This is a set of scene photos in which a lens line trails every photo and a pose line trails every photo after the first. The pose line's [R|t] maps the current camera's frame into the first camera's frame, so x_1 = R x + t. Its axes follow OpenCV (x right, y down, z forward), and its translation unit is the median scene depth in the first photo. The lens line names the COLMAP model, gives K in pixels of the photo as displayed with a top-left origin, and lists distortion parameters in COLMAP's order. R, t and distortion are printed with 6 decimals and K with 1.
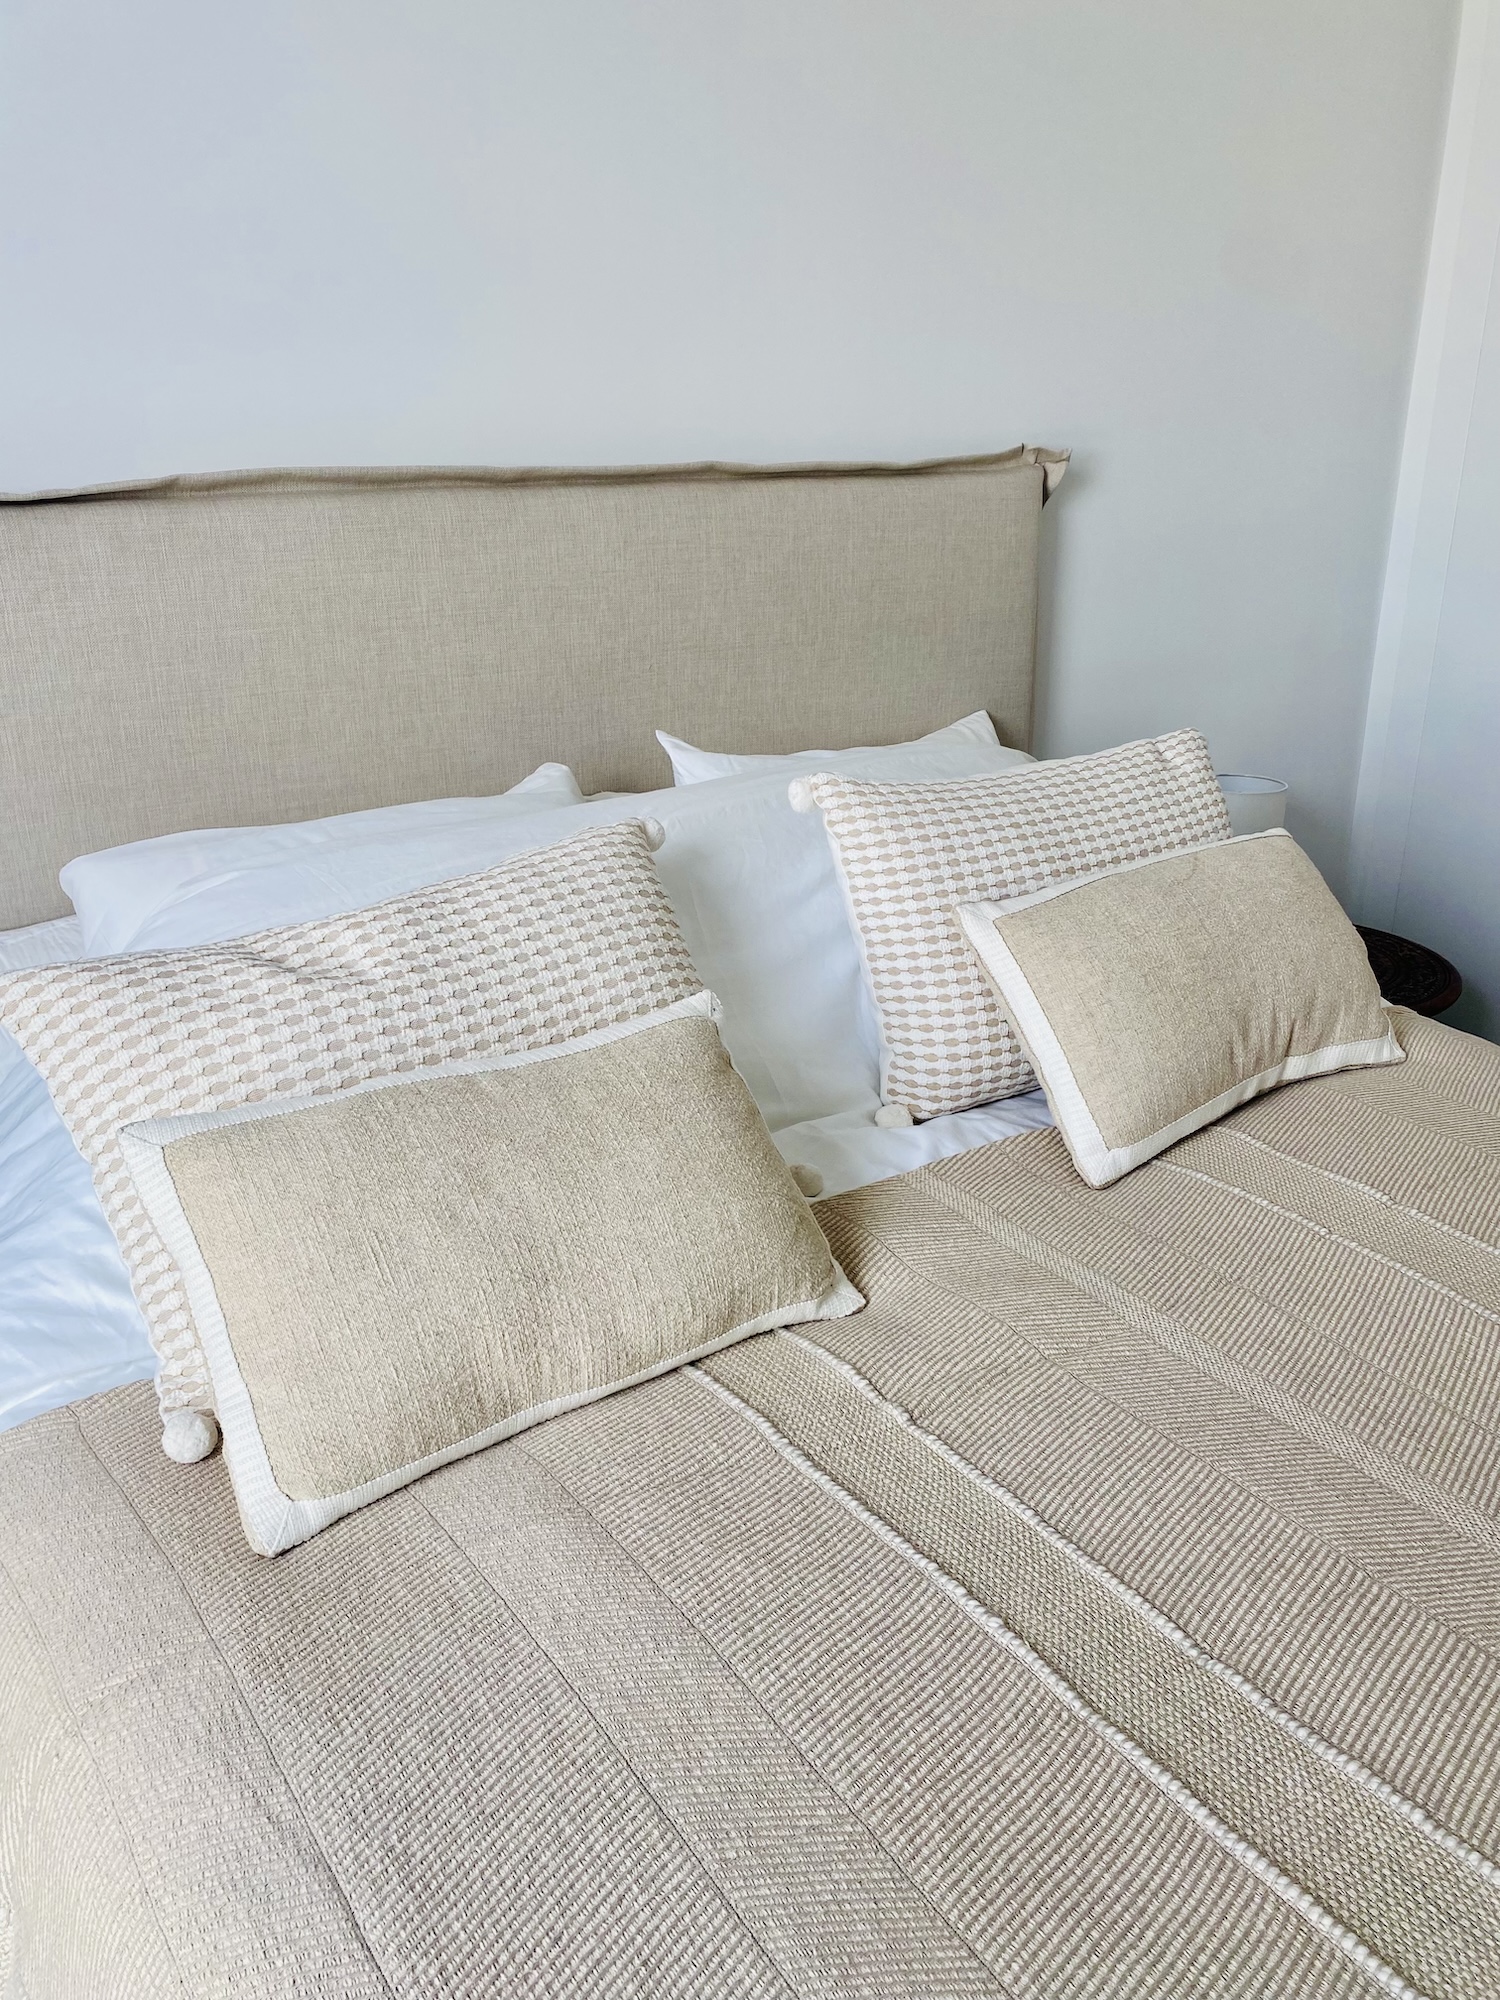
lens RADIAL K [[1407.6, 0, 750.0], [0, 1407.6, 1000.0], [0, 0, 1]] dist [0.002135, -0.001051]
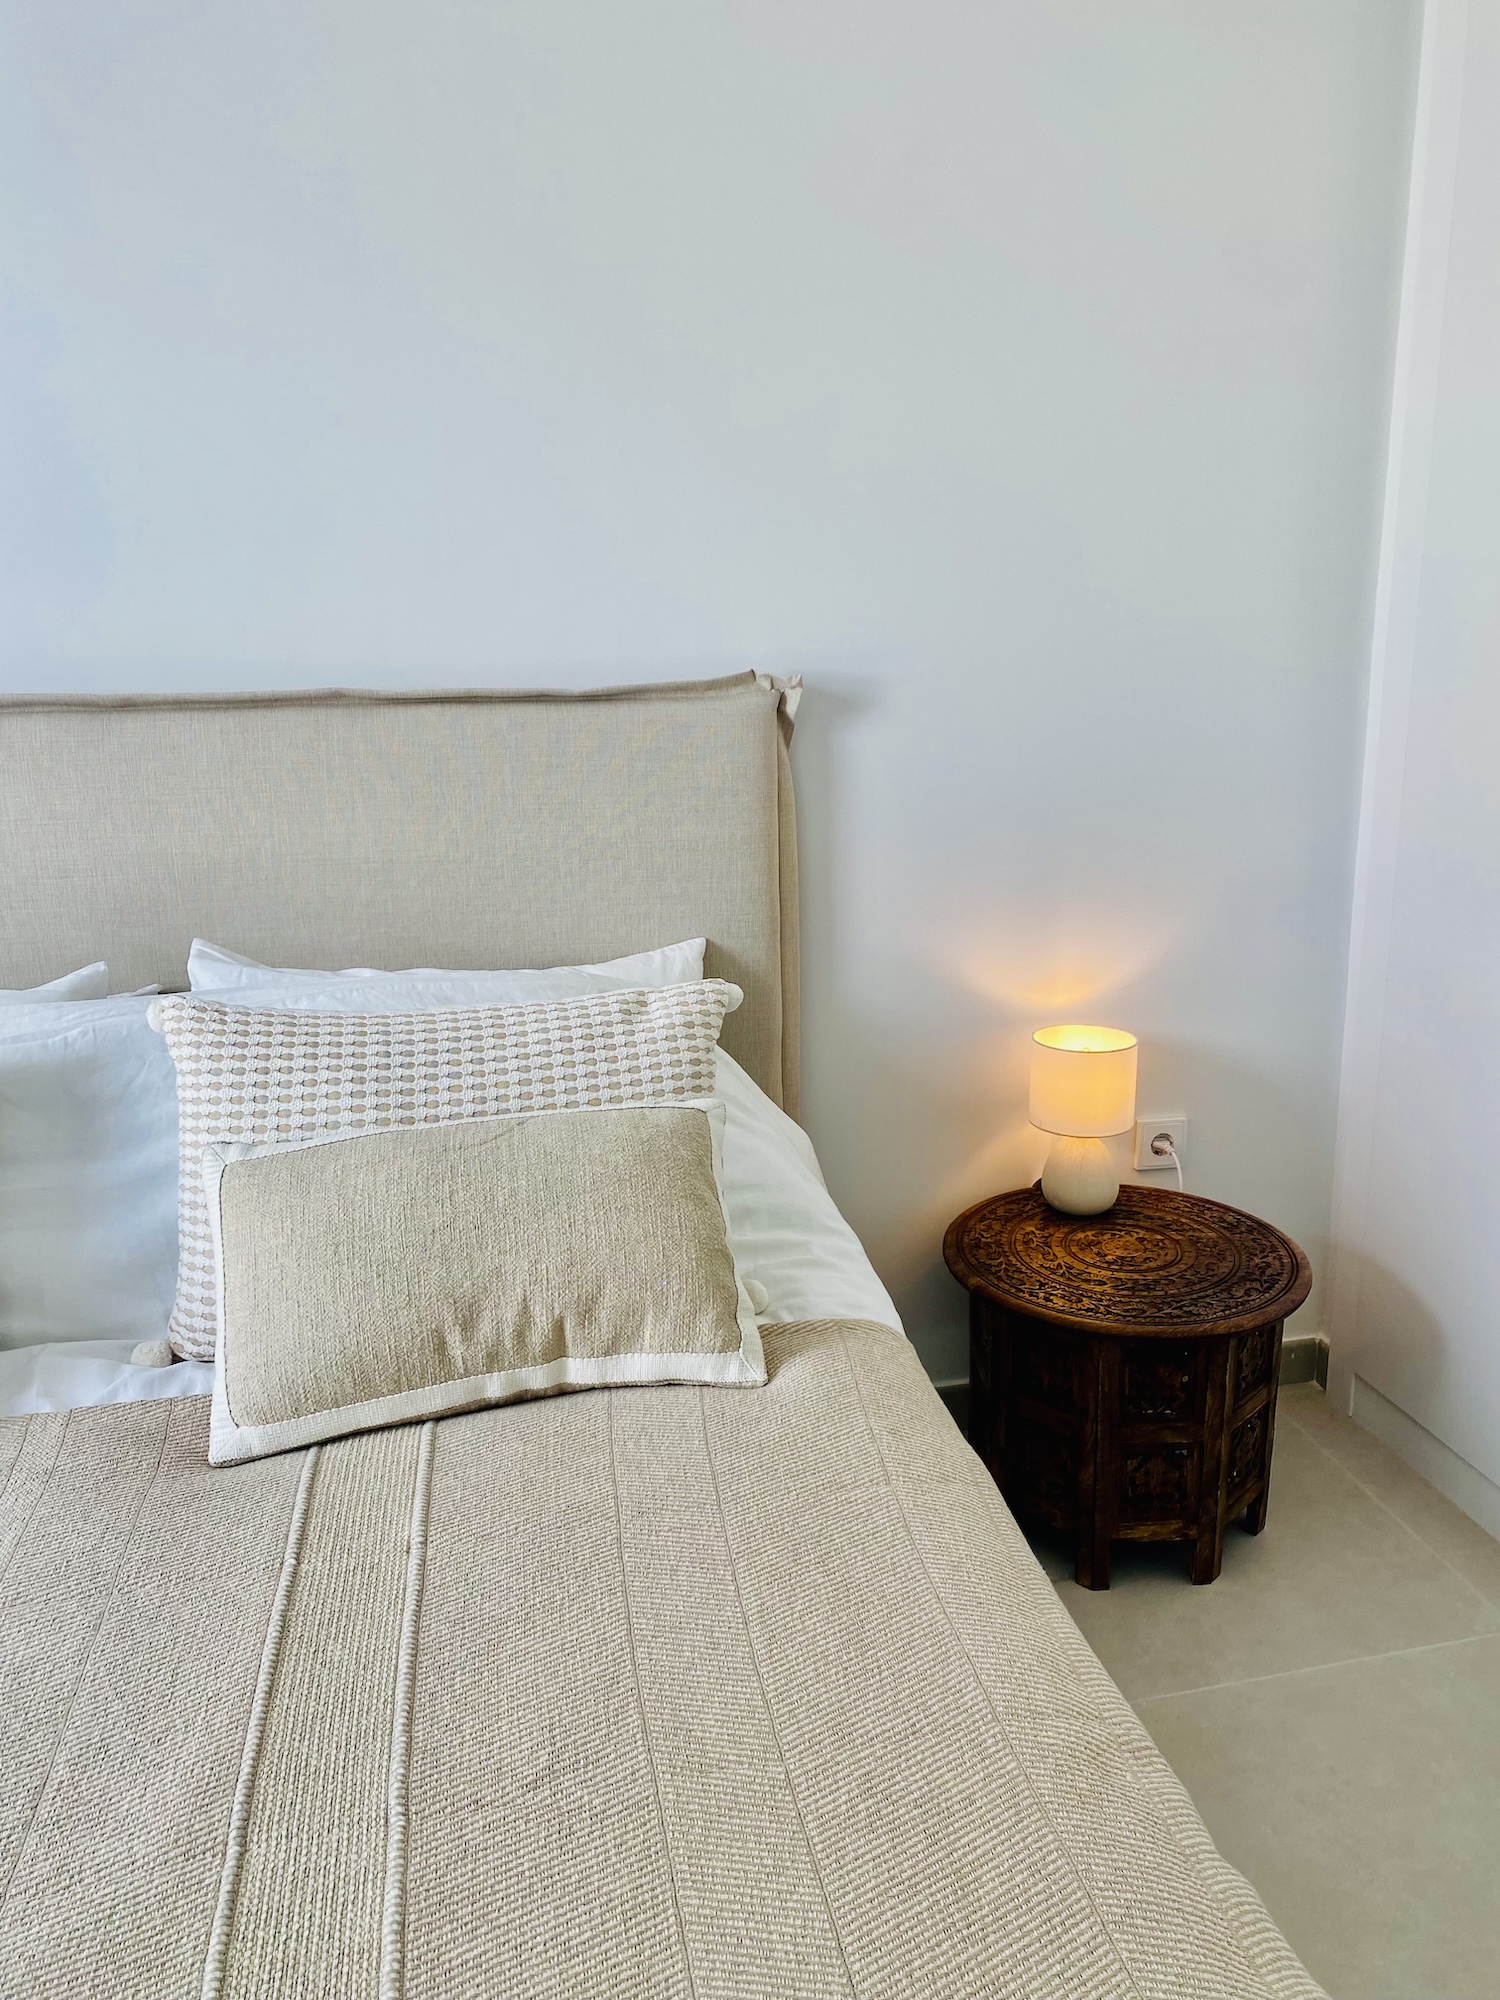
lens RADIAL K [[1407.6, 0, 750.0], [0, 1407.6, 1000.0], [0, 0, 1]] dist [0.002135, -0.001051]
pose [[0.941830, 0.083751, -0.325487, 0.668580], [-0.122791, 0.987251, -0.101279, -0.092997], [0.312855, 0.135355, 0.940107, 0.156531]]
